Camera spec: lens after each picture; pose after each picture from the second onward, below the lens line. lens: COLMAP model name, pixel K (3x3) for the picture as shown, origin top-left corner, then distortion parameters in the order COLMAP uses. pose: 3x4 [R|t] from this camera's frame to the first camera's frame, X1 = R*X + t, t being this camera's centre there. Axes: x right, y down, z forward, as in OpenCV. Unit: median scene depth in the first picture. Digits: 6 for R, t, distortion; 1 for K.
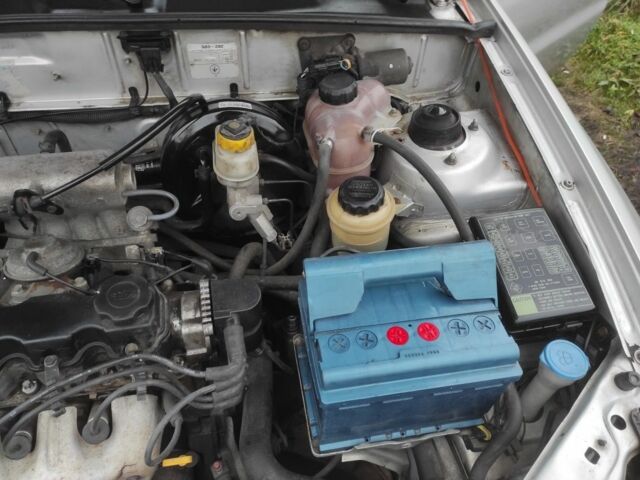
lens RADIAL K [[464.5, 0, 323.0], [0, 464.5, 239.0], [0, 0, 1]] dist [0.024714, -0.010203]
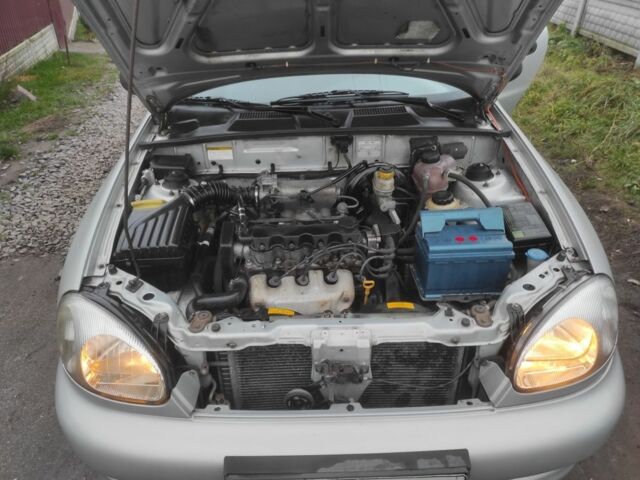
lens RADIAL K [[464.5, 0, 318.0], [0, 464.5, 241.3], [0, 0, 1]] dist [0.024714, -0.010203]
pose [[0.986368, 0.015520, -0.163823, -0.126753], [-0.058984, 0.962736, -0.263934, 0.668589], [0.153622, 0.269999, 0.950527, -1.047183]]
